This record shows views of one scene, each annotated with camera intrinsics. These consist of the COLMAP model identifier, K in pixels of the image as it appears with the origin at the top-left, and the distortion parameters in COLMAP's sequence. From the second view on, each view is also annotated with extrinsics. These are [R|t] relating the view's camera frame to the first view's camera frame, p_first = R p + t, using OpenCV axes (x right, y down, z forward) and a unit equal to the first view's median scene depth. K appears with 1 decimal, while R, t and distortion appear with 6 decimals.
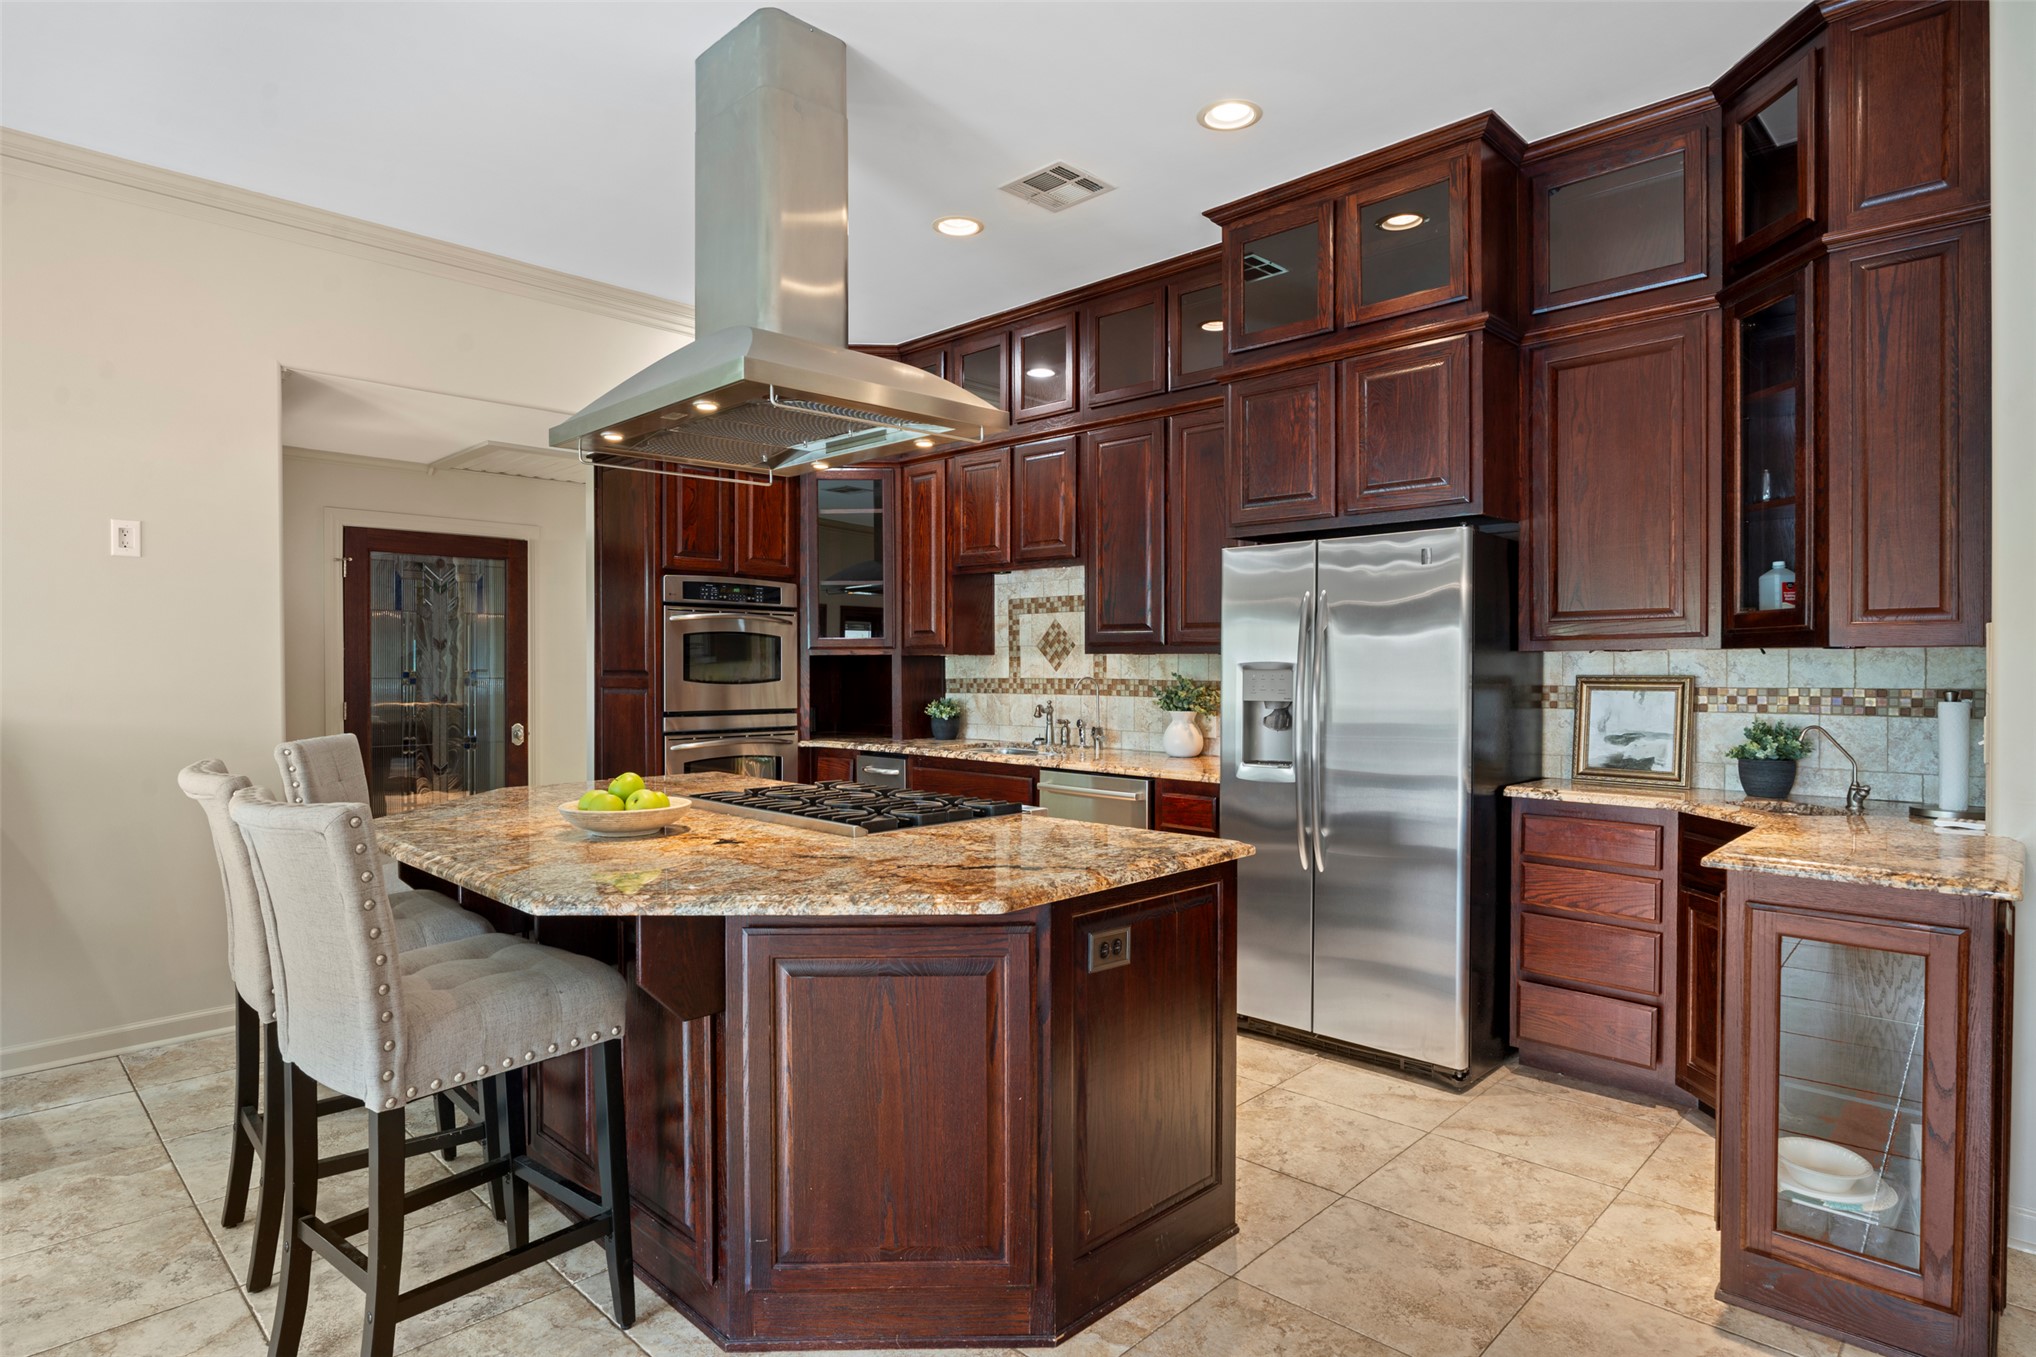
lens RADIAL K [[1089.9, 0, 1028.6], [0, 1089.9, 675.8], [0, 0, 1]] dist [-0.014091, 0.000431]
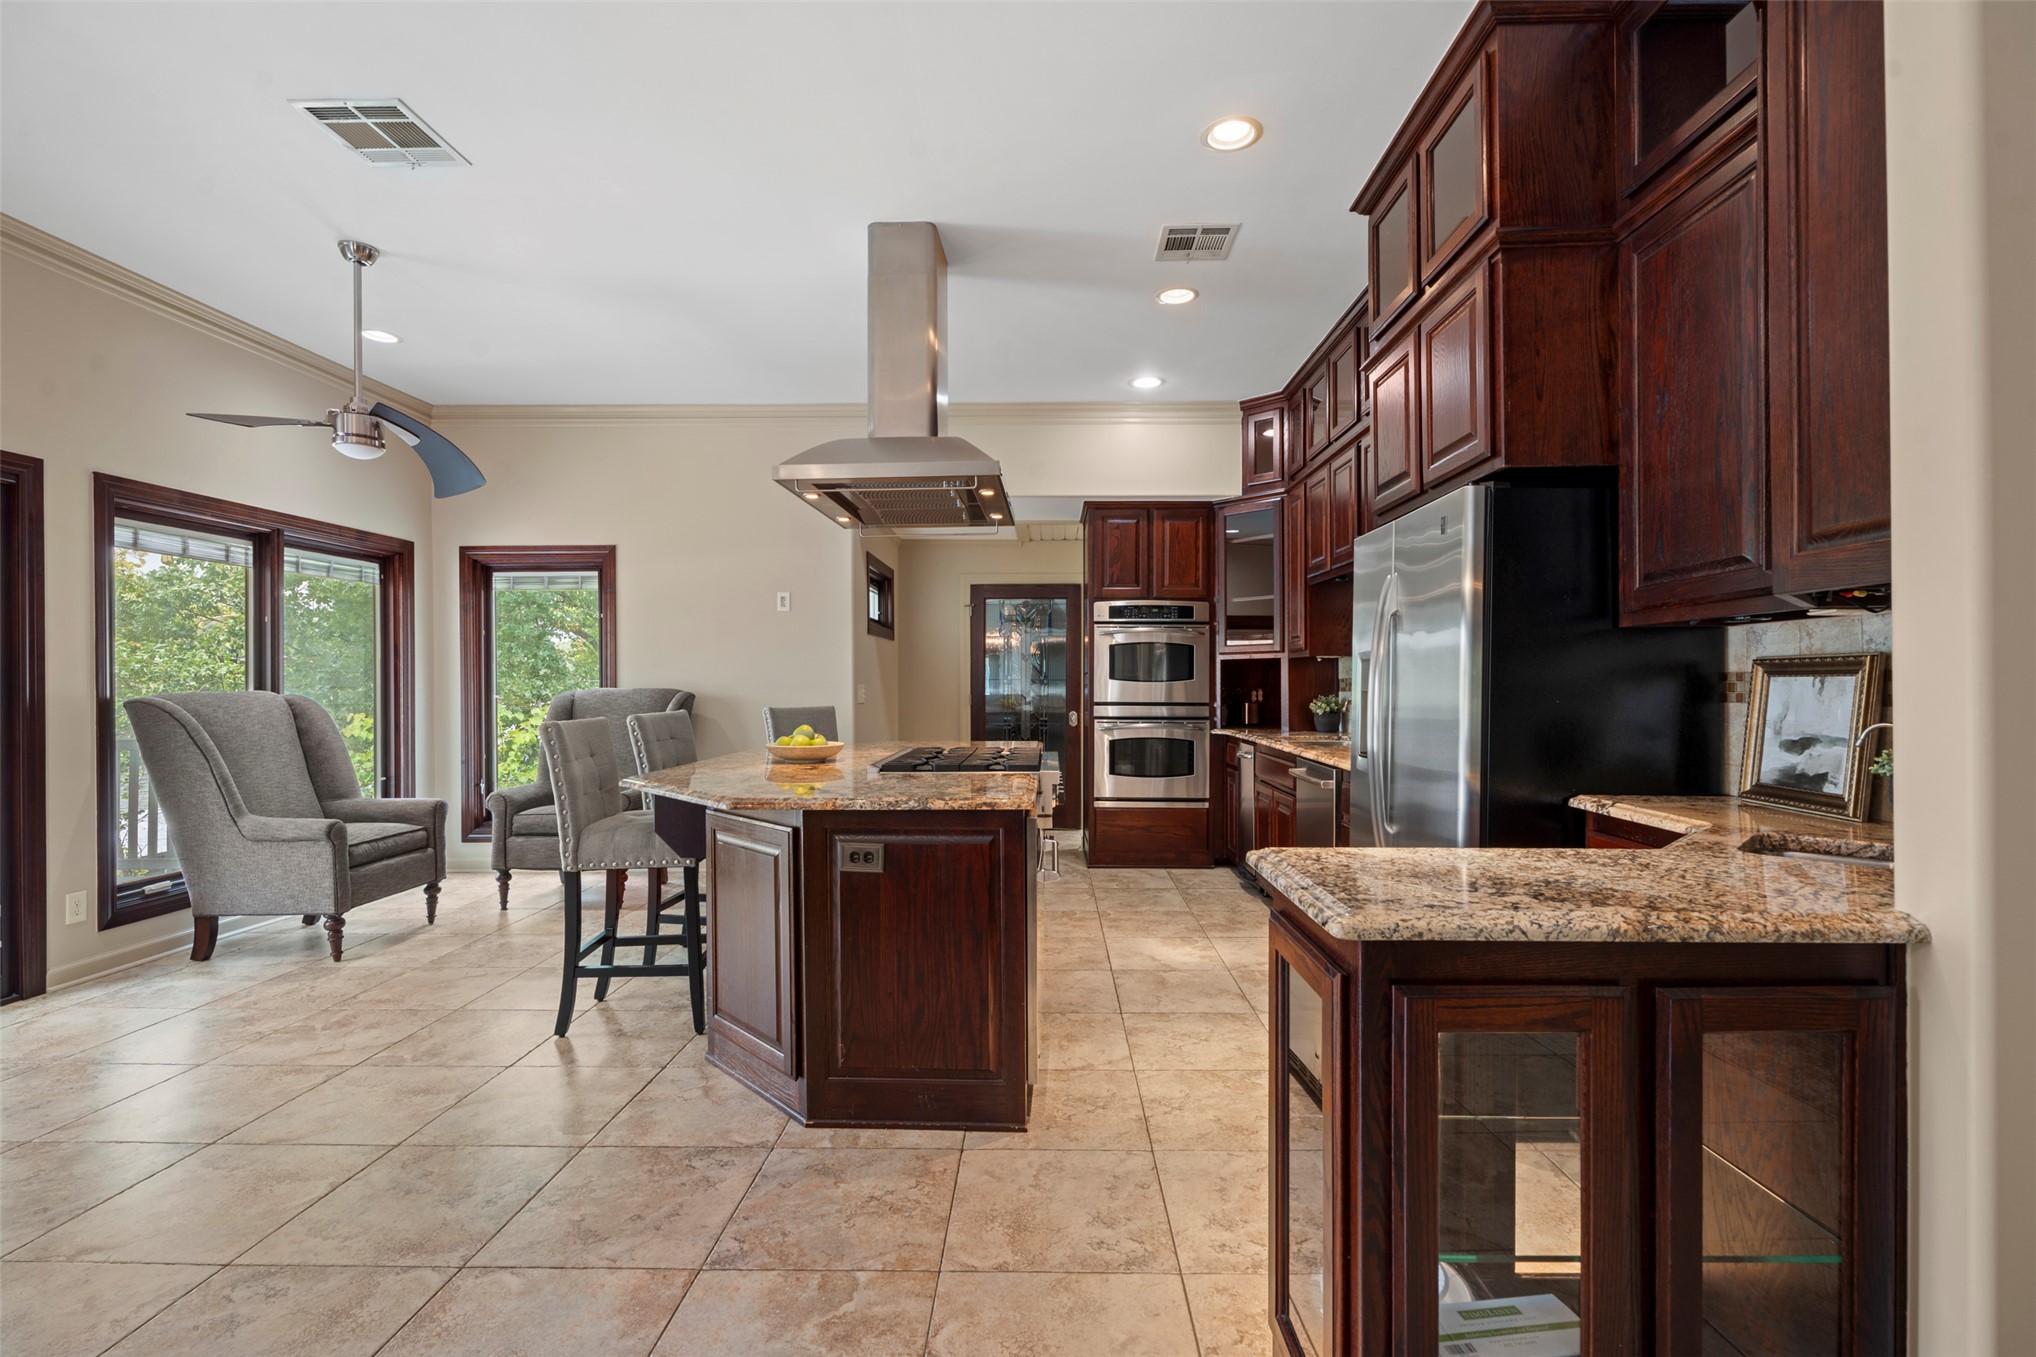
lens RADIAL K [[904.8, 0, 1030.7], [0, 904.8, 684.4], [0, 0, 1]] dist [0.004873, -0.003268]
pose [[0.681819, -0.000080, -0.731521, 0.483842], [-0.004931, 0.999977, -0.004706, 0.018176], [0.731505, 0.006816, 0.681802, 0.177080]]
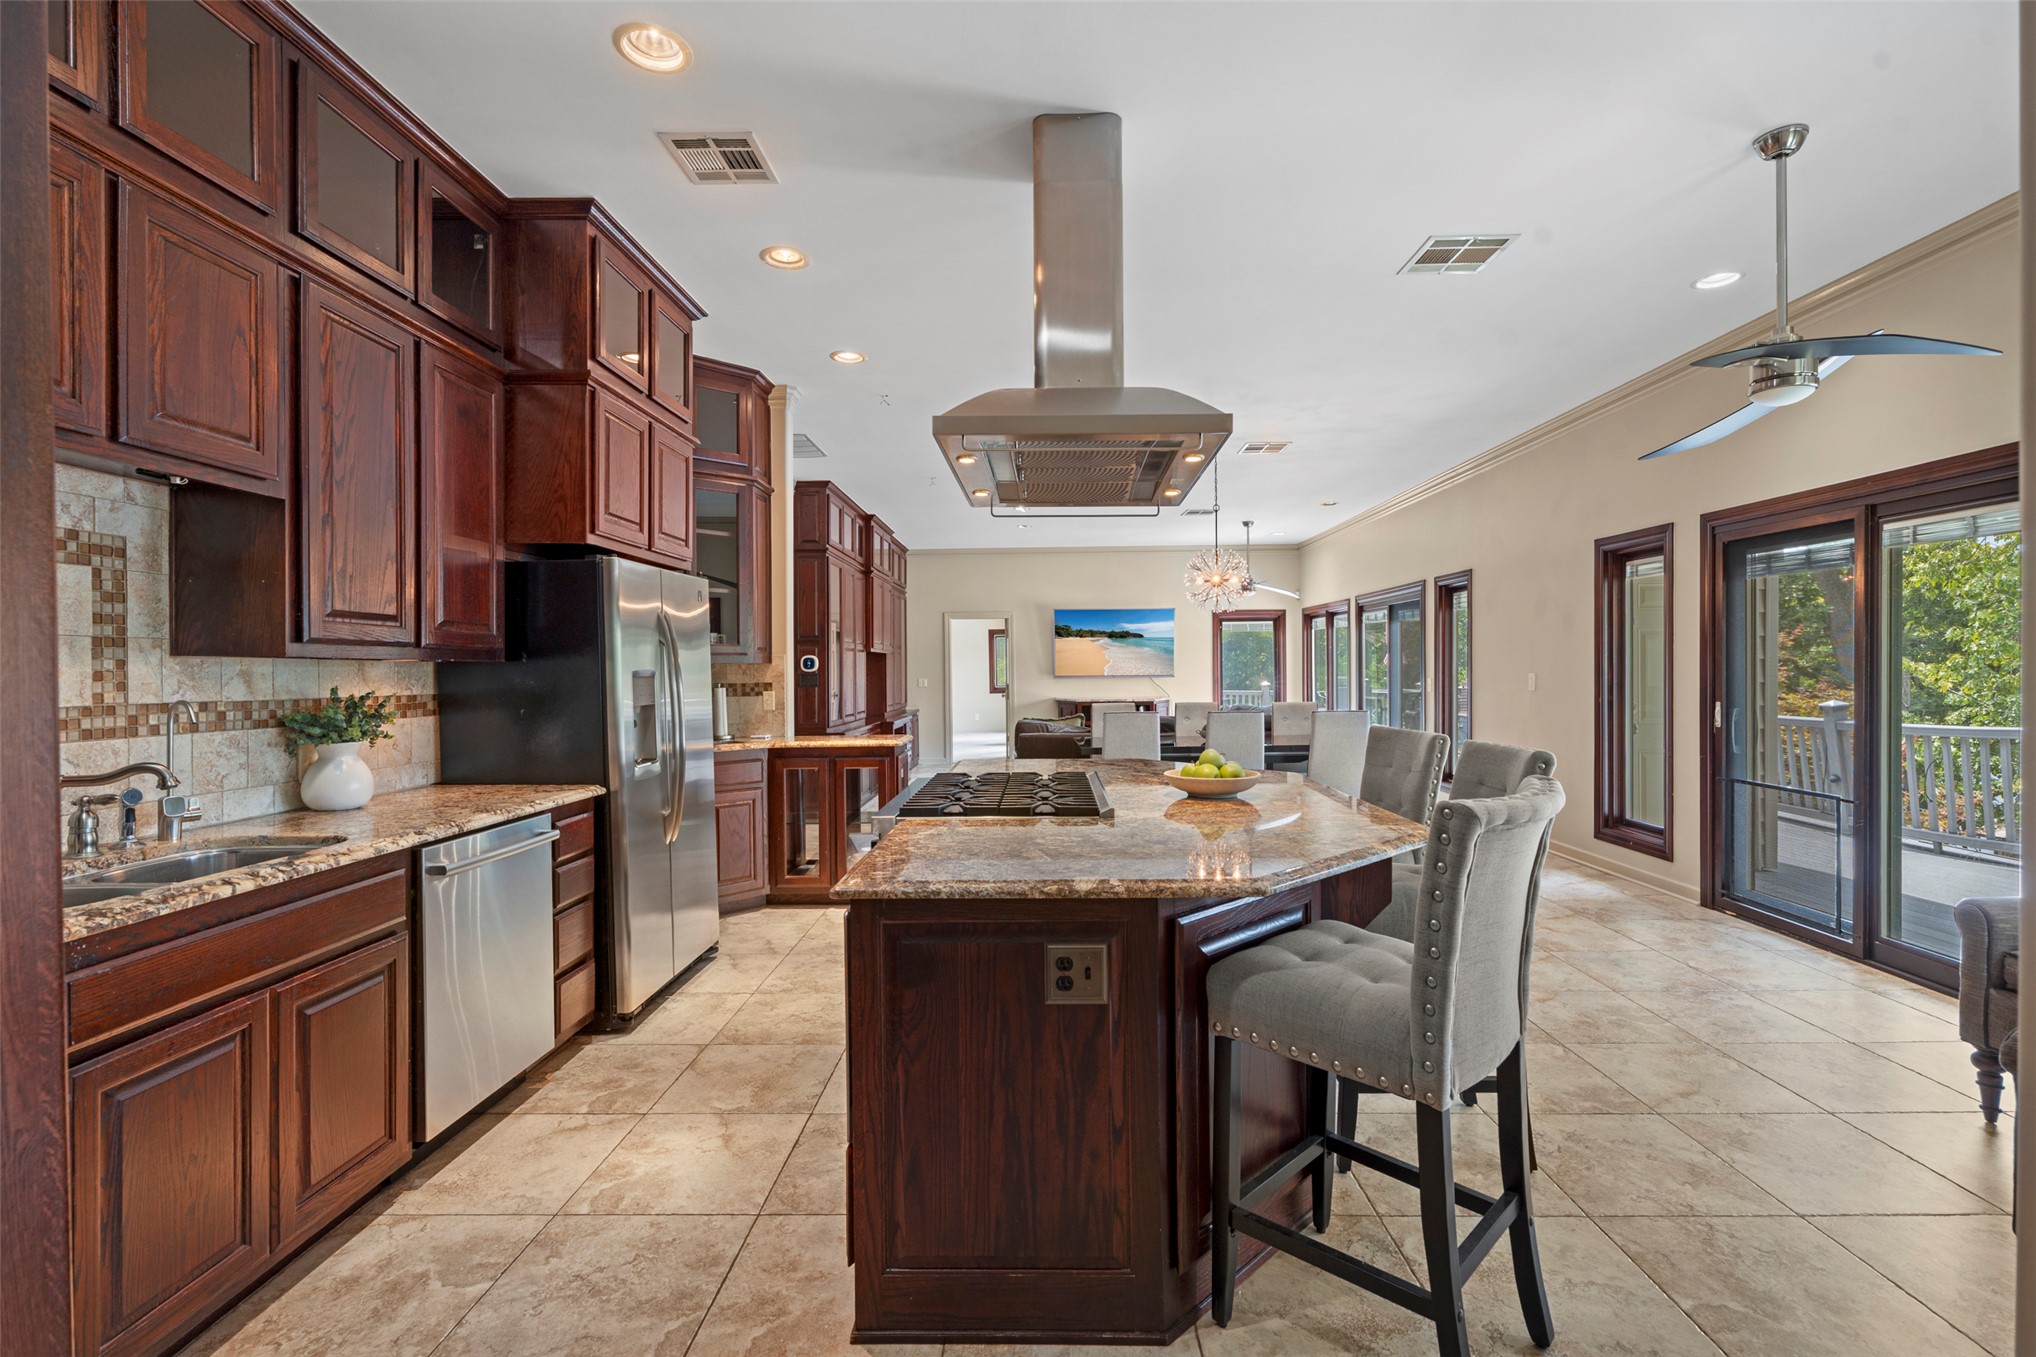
lens RADIAL K [[904.8, 0, 1027.4], [0, 904.8, 674.6], [0, 0, 1]] dist [0.004873, -0.003268]
pose [[-0.679134, 0.001821, 0.734012, -0.574408], [0.016787, 0.999774, 0.013052, -0.010794], [-0.733822, 0.021186, -0.679011, 1.069431]]
